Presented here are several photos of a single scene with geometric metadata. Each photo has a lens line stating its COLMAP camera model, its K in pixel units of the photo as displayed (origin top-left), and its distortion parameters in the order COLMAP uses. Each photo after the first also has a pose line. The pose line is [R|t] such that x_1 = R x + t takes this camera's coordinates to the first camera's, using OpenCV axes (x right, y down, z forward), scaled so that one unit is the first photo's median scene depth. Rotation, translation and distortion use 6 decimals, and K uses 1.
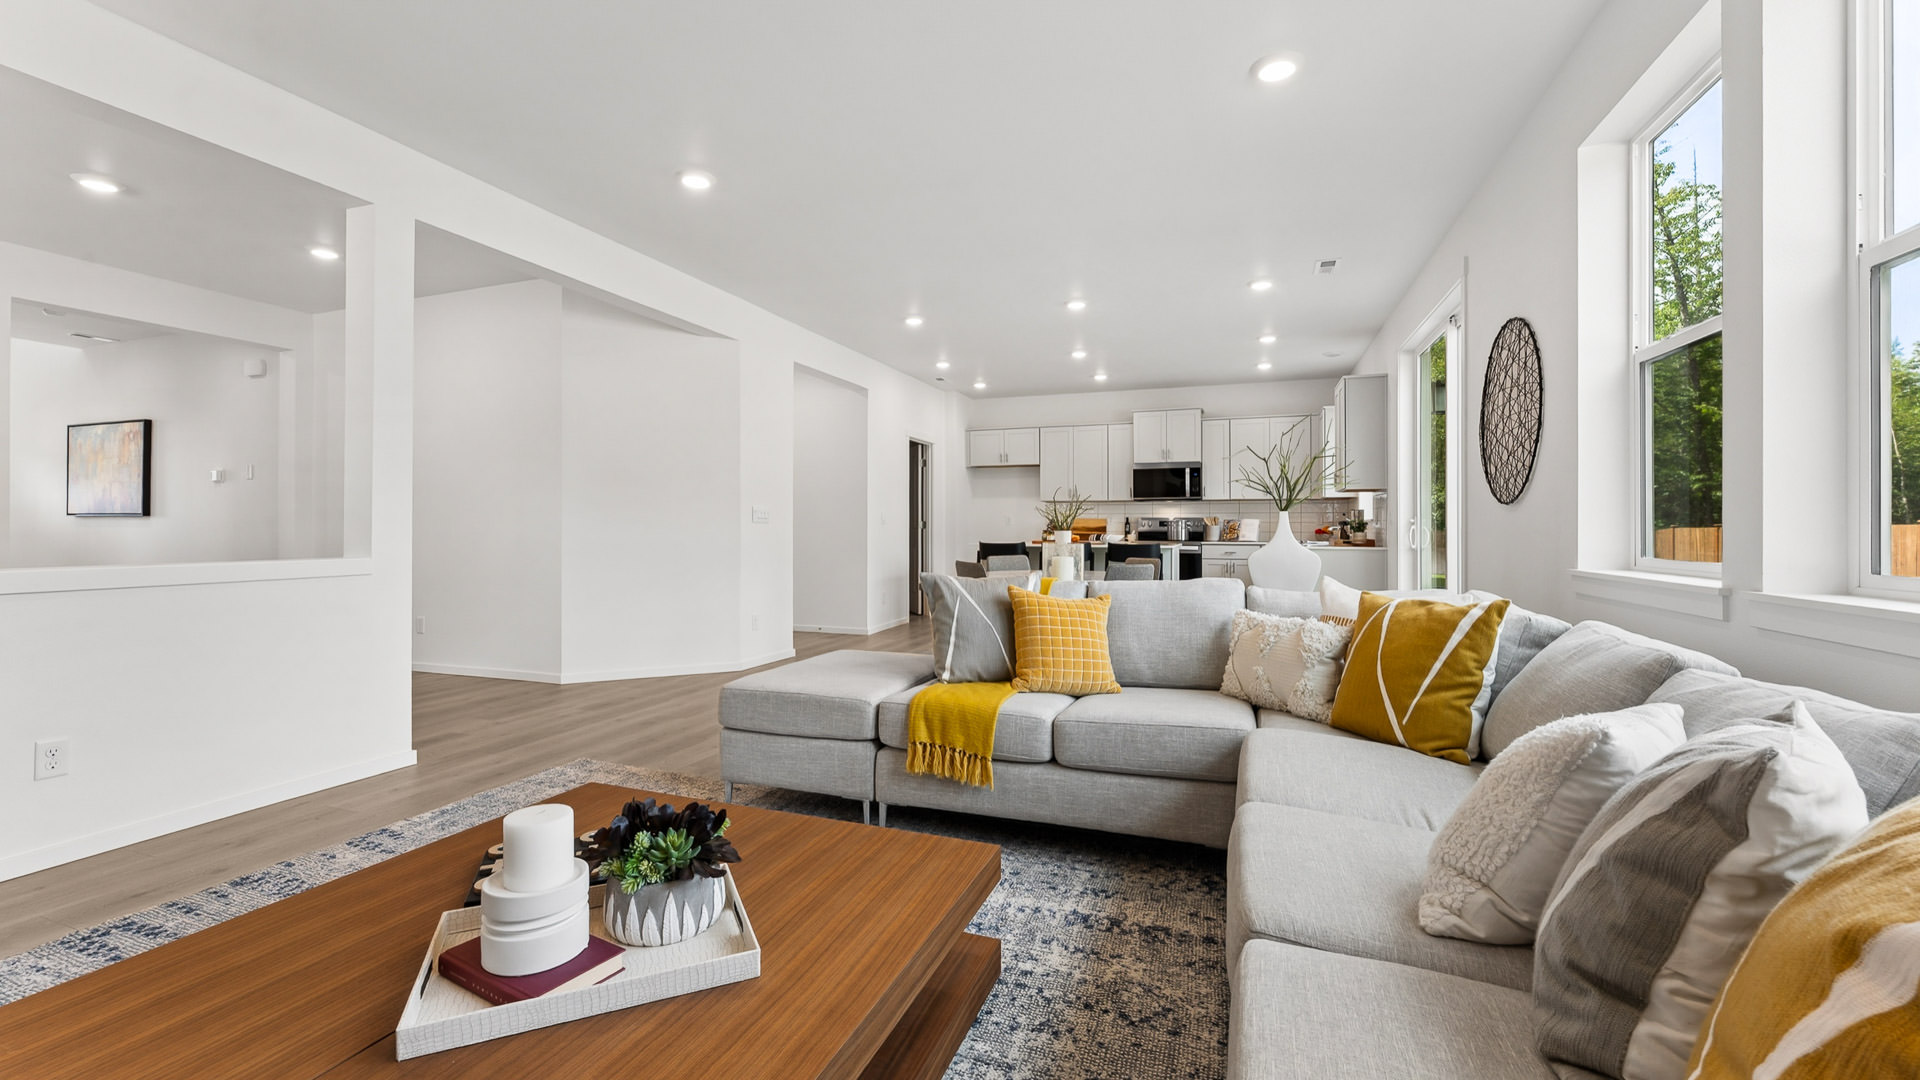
lens RADIAL K [[774.9, 0, 971.4], [0, 774.9, 529.3], [0, 0, 1]] dist [-0.002519, -0.000044]
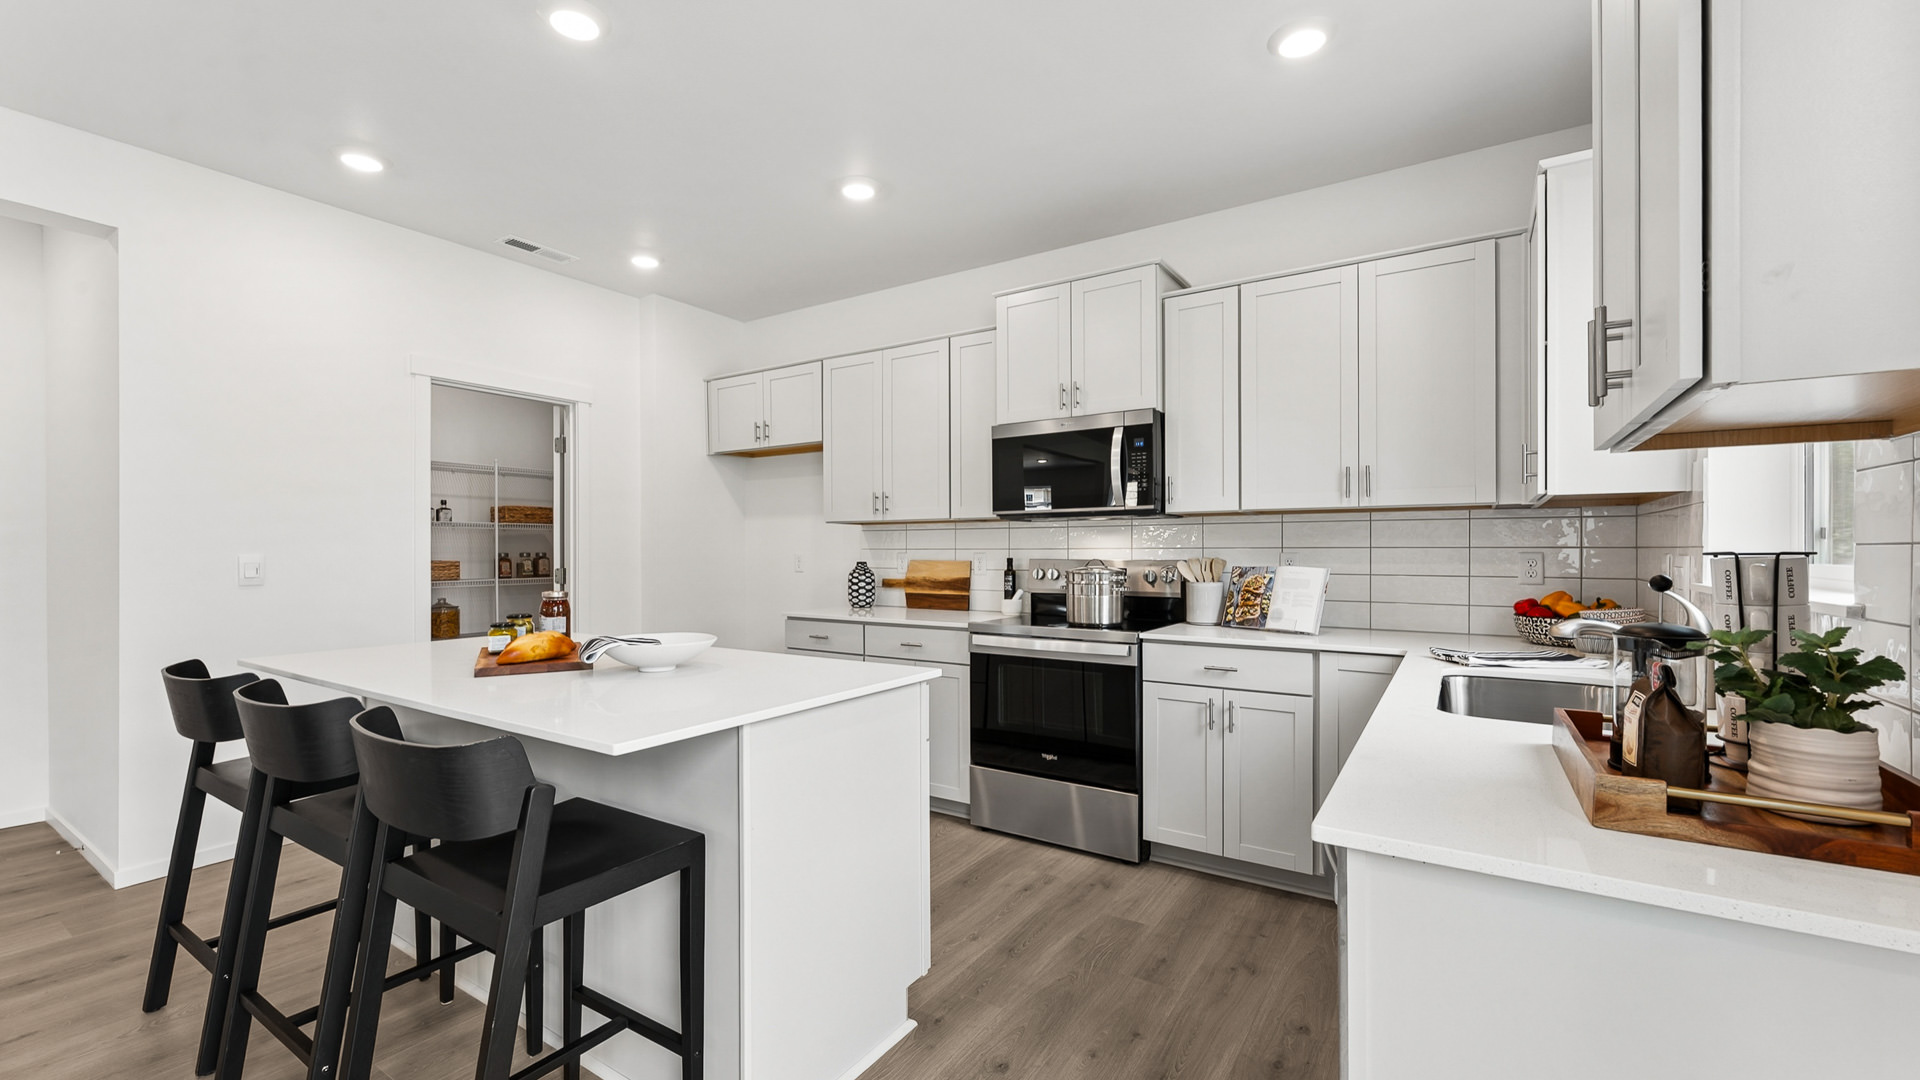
lens RADIAL K [[774.9, 0, 948.5], [0, 774.9, 549.1], [0, 0, 1]] dist [-0.002519, -0.000044]
pose [[0.969036, -0.004256, -0.246884, 0.288779], [0.003855, 0.999990, -0.002107, -0.020541], [0.246891, 0.001090, 0.969043, 0.617722]]
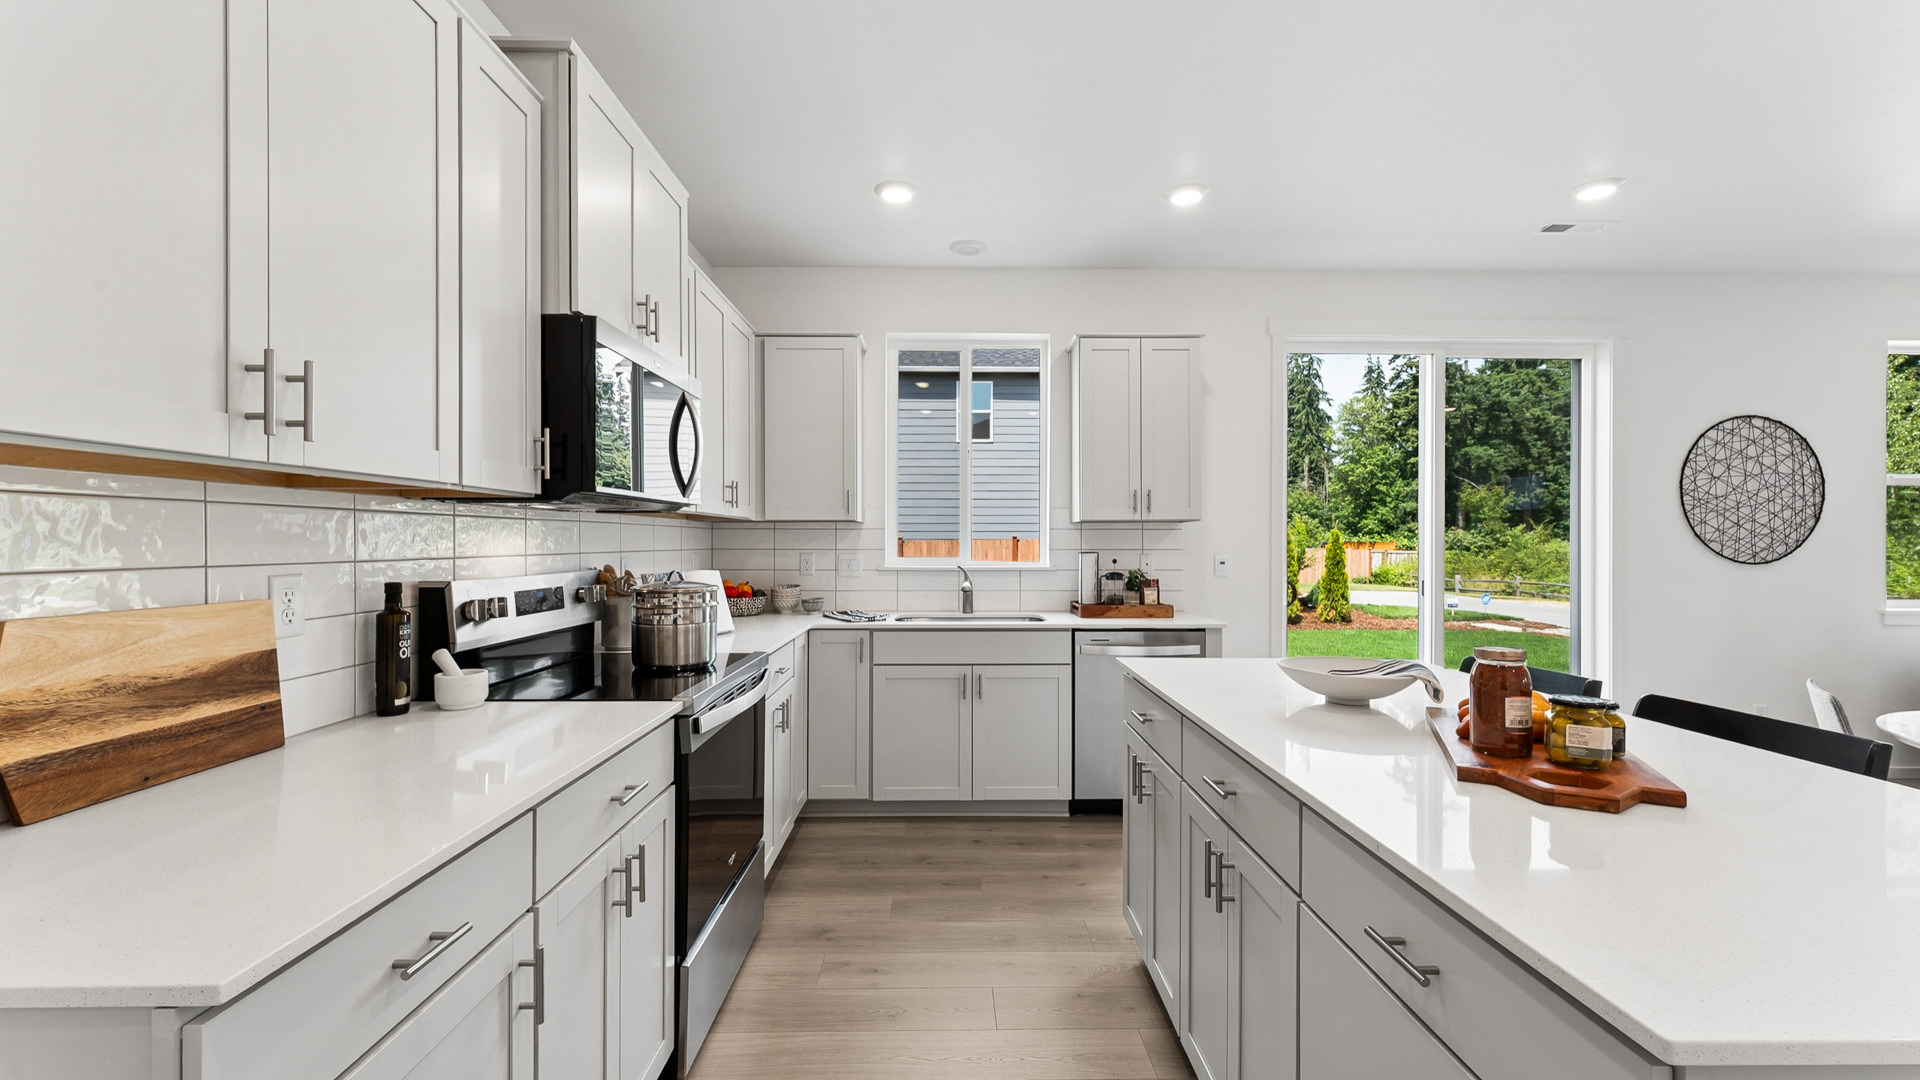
lens RADIAL K [[774.9, 0, 971.8], [0, 774.9, 540.8], [0, 0, 1]] dist [-0.002519, -0.000044]
pose [[-0.359970, -0.001265, 0.932963, -0.012378], [0.001324, 0.999997, 0.001866, -0.026500], [-0.932963, 0.001907, -0.359967, 0.994875]]
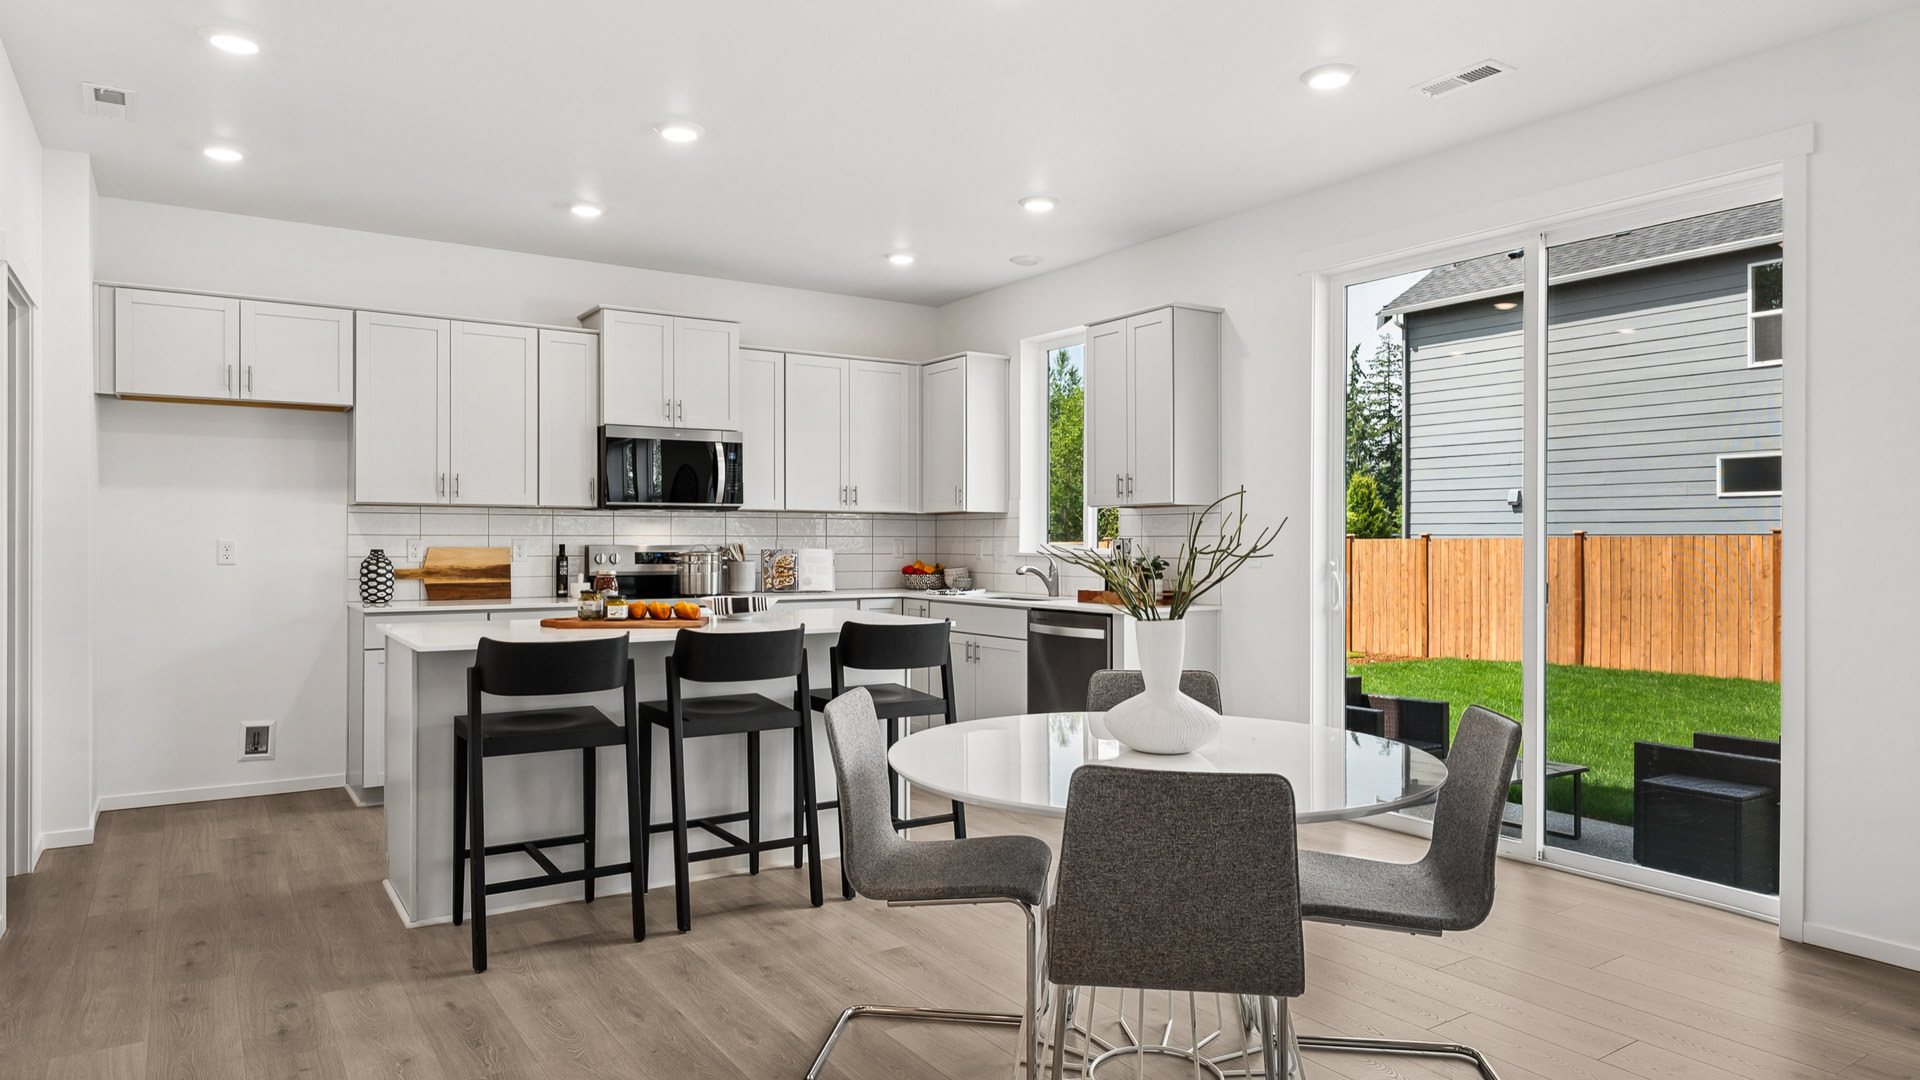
lens RADIAL K [[1162.4, 0, 948.1], [0, 1162.4, 539.9], [0, 0, 1]] dist [-0.000057, 0.000219]
pose [[0.611915, -0.000312, 0.790923, -0.199810], [0.001781, 0.999998, -0.000983, -0.017846], [-0.790921, 0.002011, 0.611915, 0.444502]]
